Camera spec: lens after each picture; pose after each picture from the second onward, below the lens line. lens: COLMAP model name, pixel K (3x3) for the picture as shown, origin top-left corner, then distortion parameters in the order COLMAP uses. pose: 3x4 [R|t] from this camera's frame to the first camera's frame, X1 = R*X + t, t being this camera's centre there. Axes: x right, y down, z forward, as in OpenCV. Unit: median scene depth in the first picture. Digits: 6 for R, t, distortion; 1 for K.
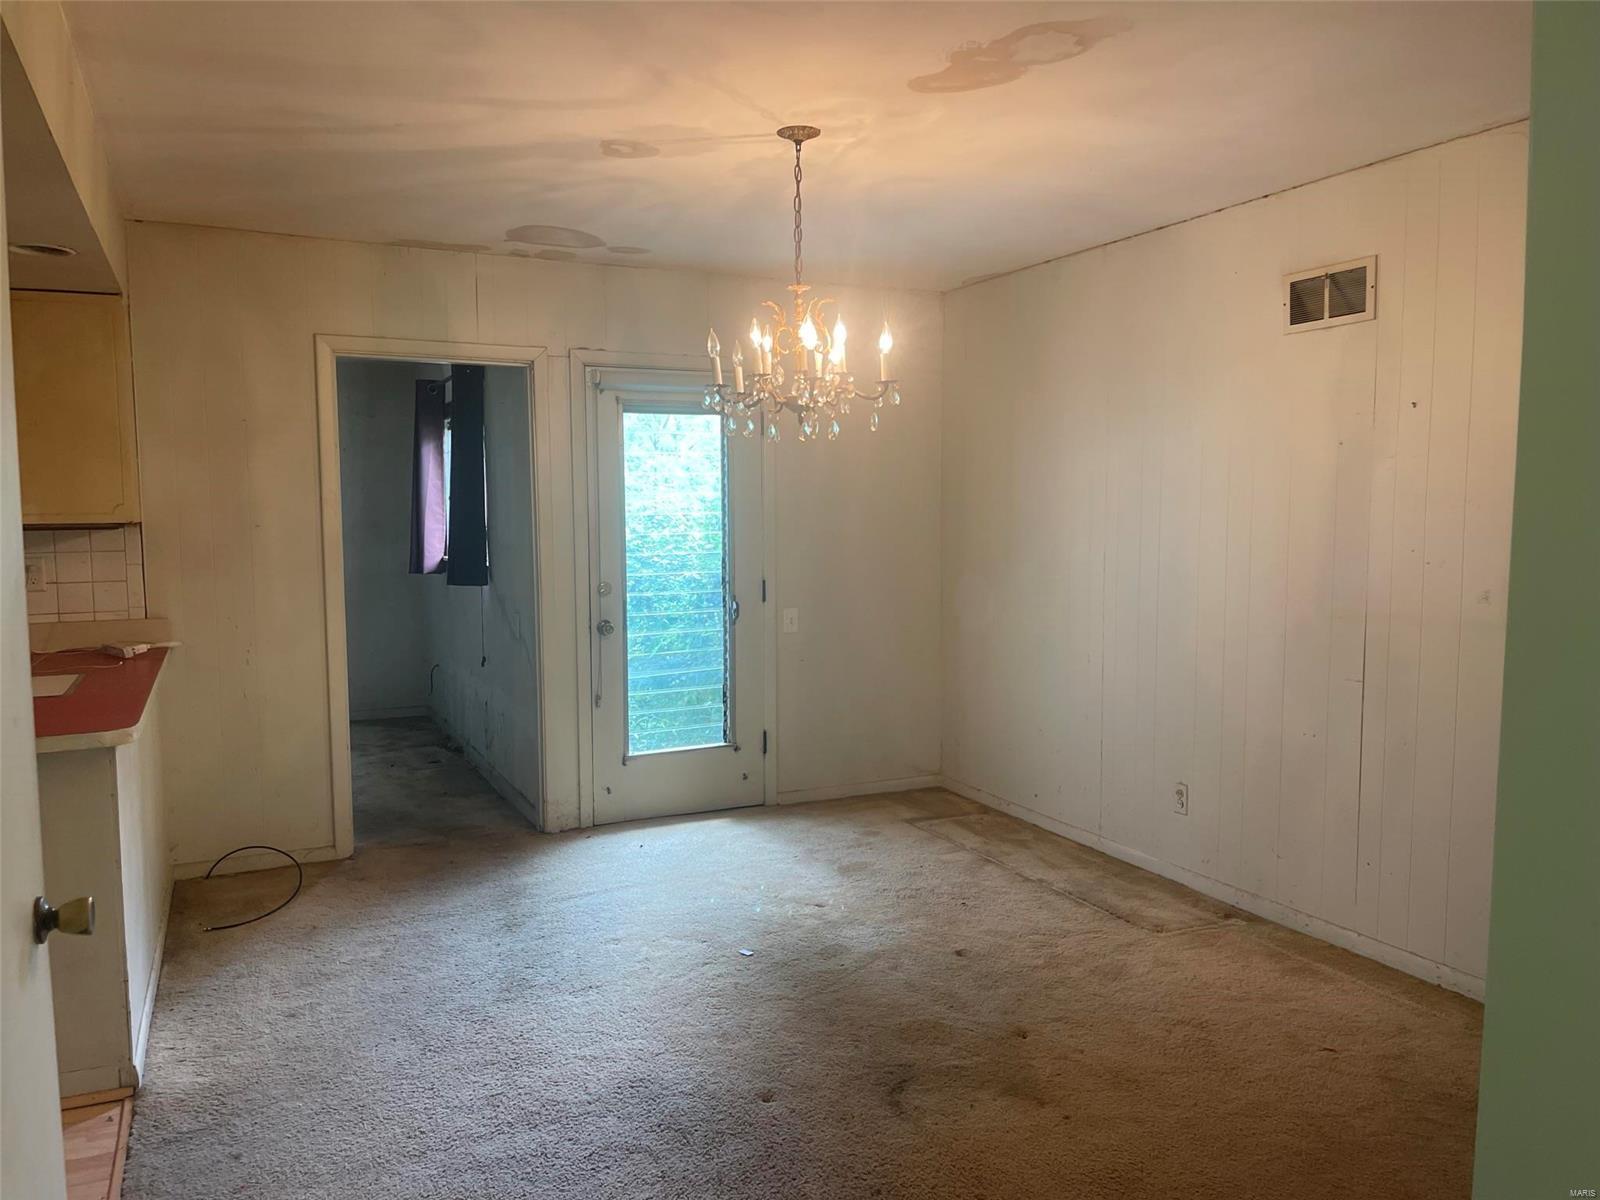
lens RADIAL K [[1205.1, 0, 797.1], [0, 1205.1, 602.4], [0, 0, 1]] dist [-0.004005, -0.000834]
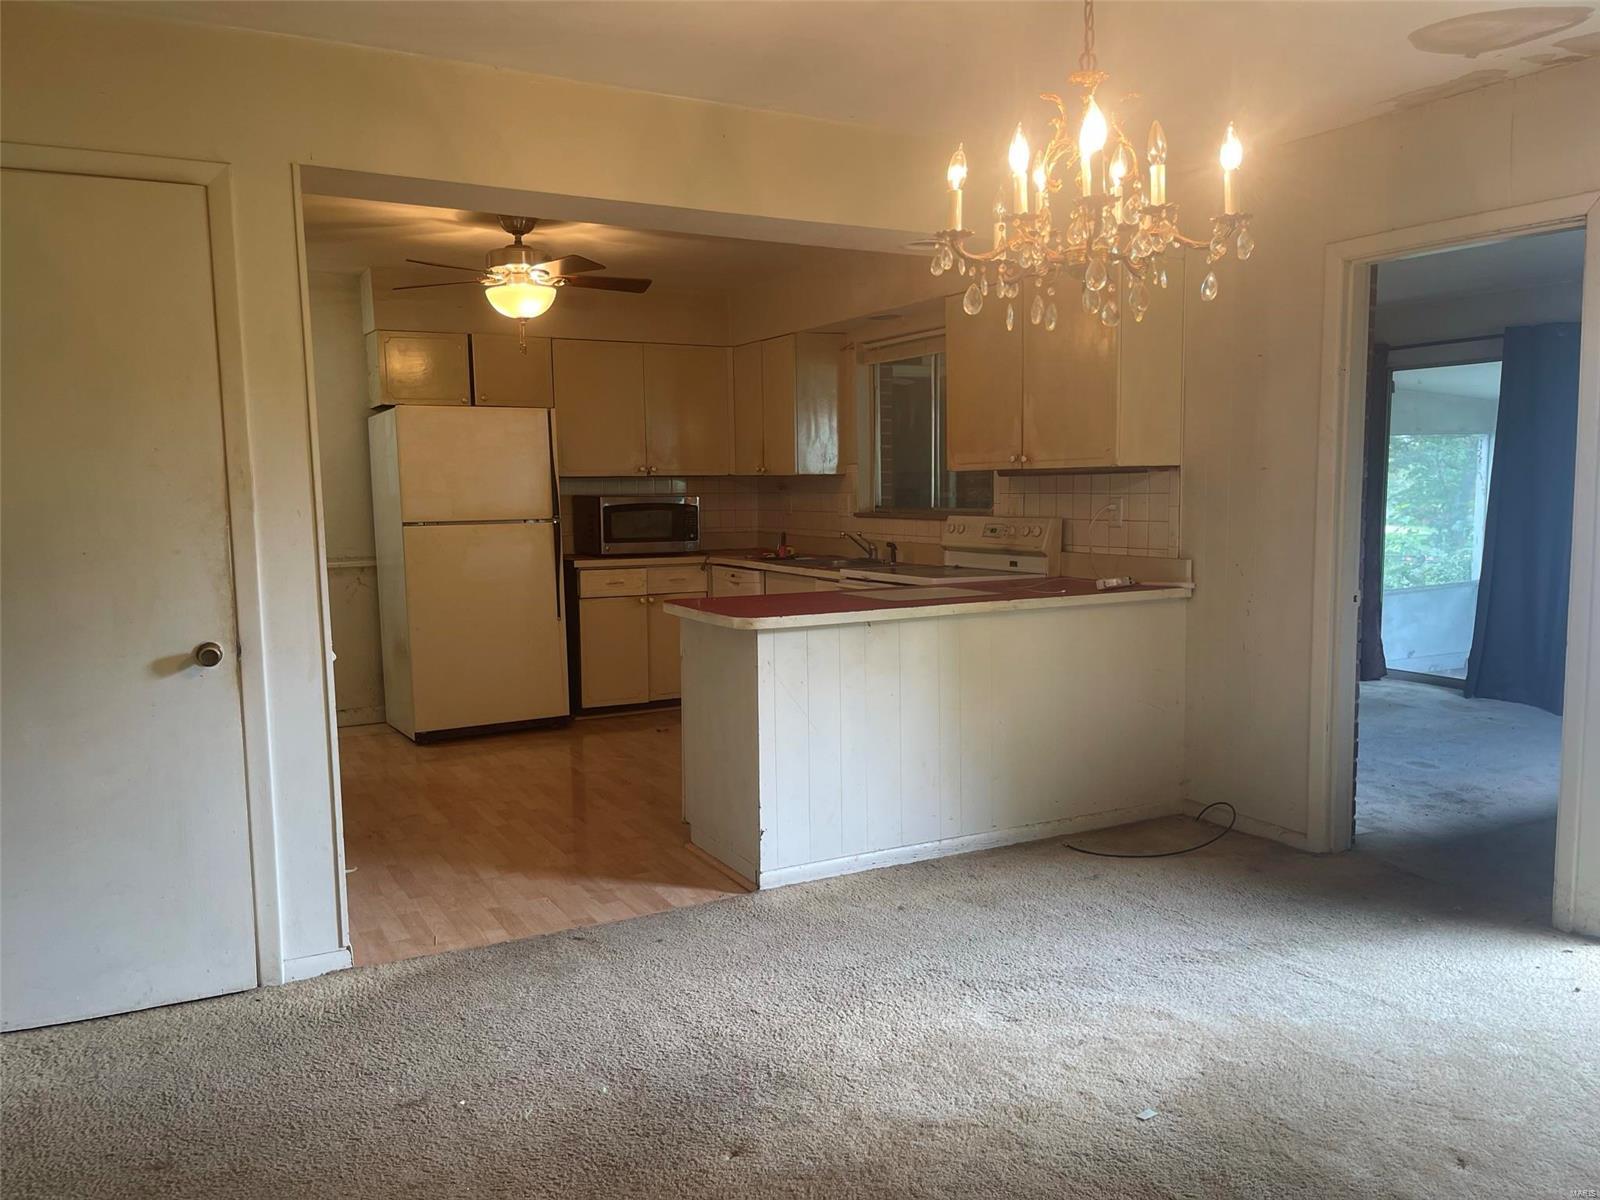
lens RADIAL K [[1205.1, 0, 796.7], [0, 1205.1, 599.9], [0, 0, 1]] dist [-0.004005, -0.000834]
pose [[0.044682, 0.118151, -0.991990, 0.538735], [-0.069511, 0.990943, 0.114895, -0.053372], [0.996580, 0.063821, 0.052490, 0.674851]]
